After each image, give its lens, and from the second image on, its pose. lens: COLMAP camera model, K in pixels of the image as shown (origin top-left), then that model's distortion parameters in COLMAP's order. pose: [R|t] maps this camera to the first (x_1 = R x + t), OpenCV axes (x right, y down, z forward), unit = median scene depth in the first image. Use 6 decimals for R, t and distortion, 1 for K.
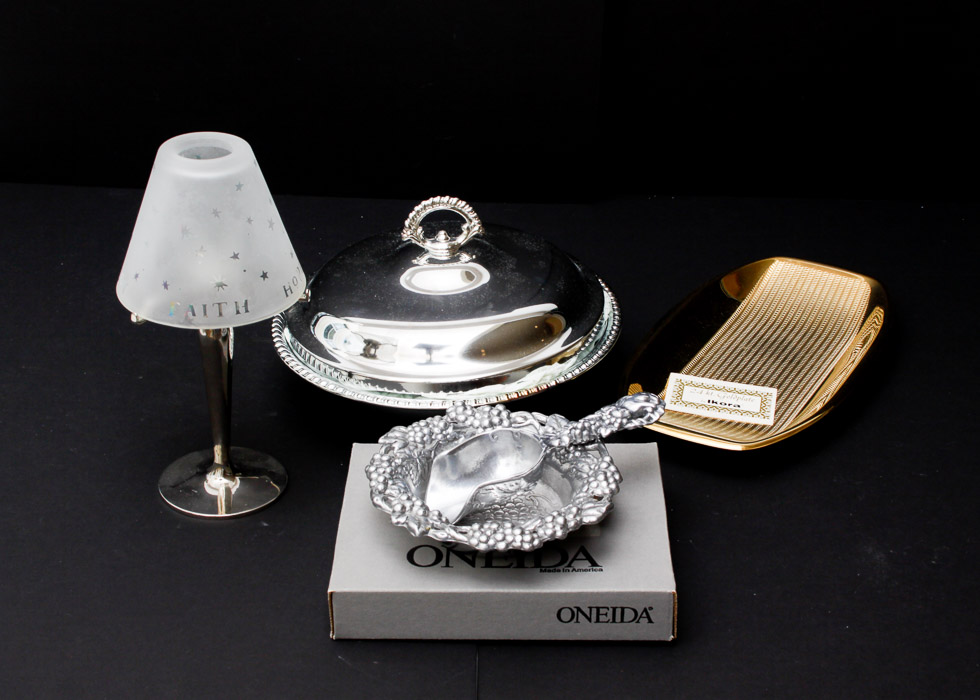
lens RADIAL K [[1662.8, 0, 488.1], [0, 1662.8, 345.7], [0, 0, 1]] dist [0.261531, 0.000000]
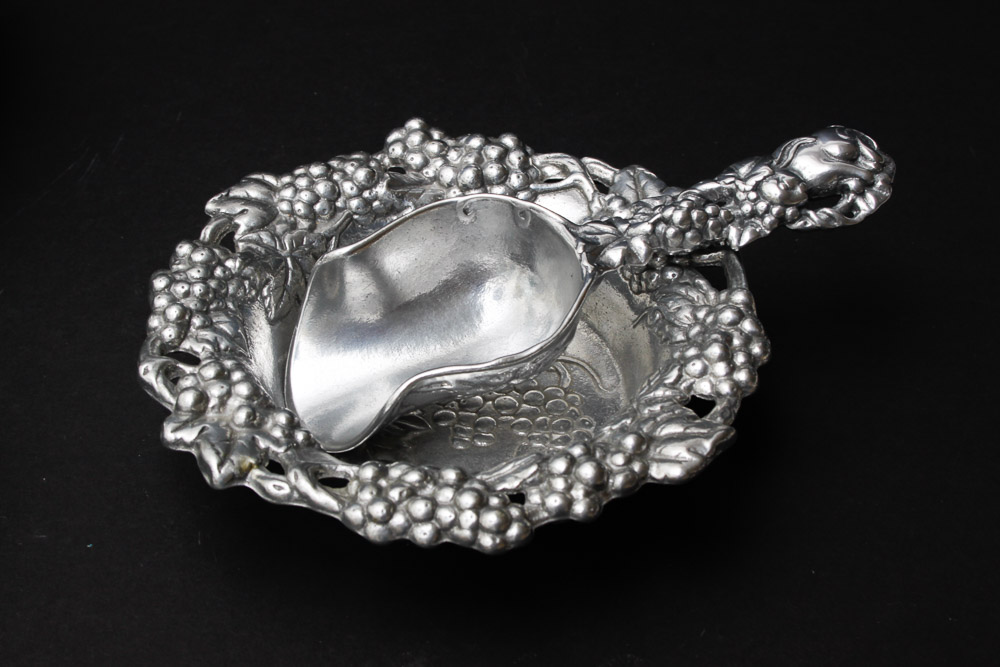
lens RADIAL K [[1928.2, 0, 500.3], [0, 1928.2, 331.2], [0, 0, 1]] dist [0.067394, 0.000000]
pose [[0.991558, 0.077125, -0.104233, 0.064366], [-0.055204, 0.978474, 0.198851, -0.013897], [0.117326, -0.191418, 0.974471, 0.545265]]
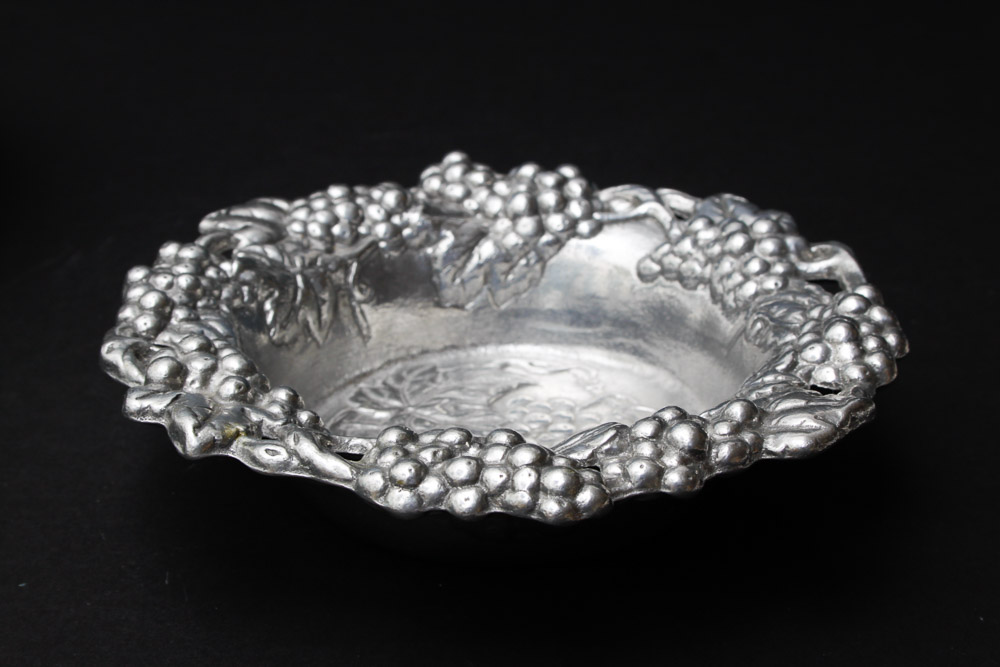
lens RADIAL K [[1933.5, 0, 501.0], [0, 1933.5, 335.2], [0, 0, 1]] dist [0.083257, 0.000000]
pose [[0.989643, 0.054944, -0.132617, 0.053248], [-0.063968, 0.995848, -0.064771, 0.106237], [0.128508, 0.072583, 0.989049, 0.633149]]
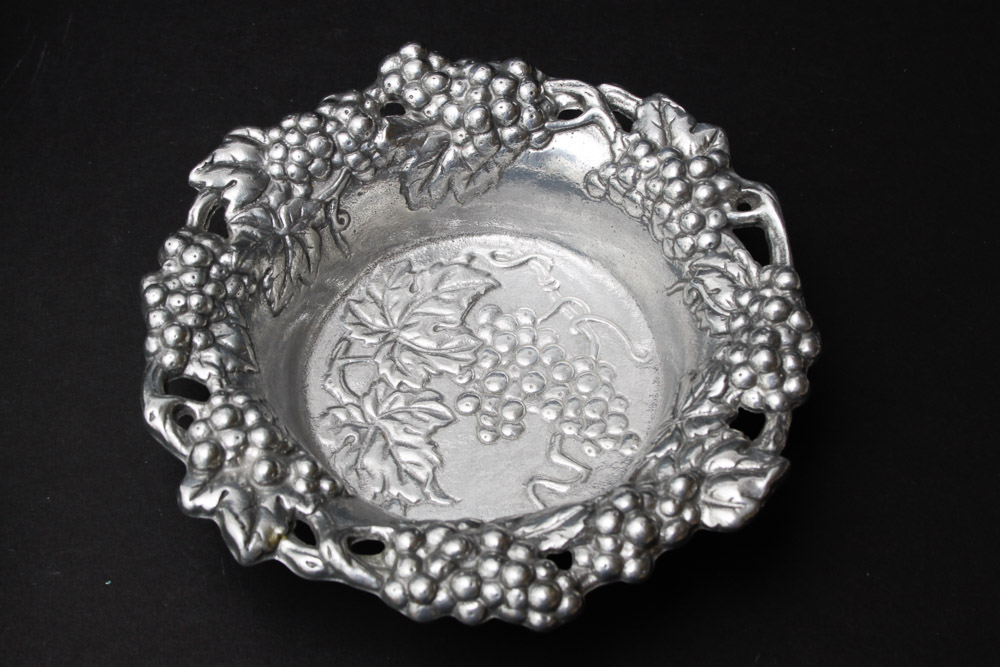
lens RADIAL K [[2051.2, 0, 498.9], [0, 2051.2, 336.1], [0, 0, 1]] dist [0.104990, 0.000000]
pose [[0.997006, 0.045641, -0.062415, 0.037704], [-0.012181, 0.889838, 0.456115, -0.130968], [0.076357, -0.453989, 0.887729, 0.591974]]
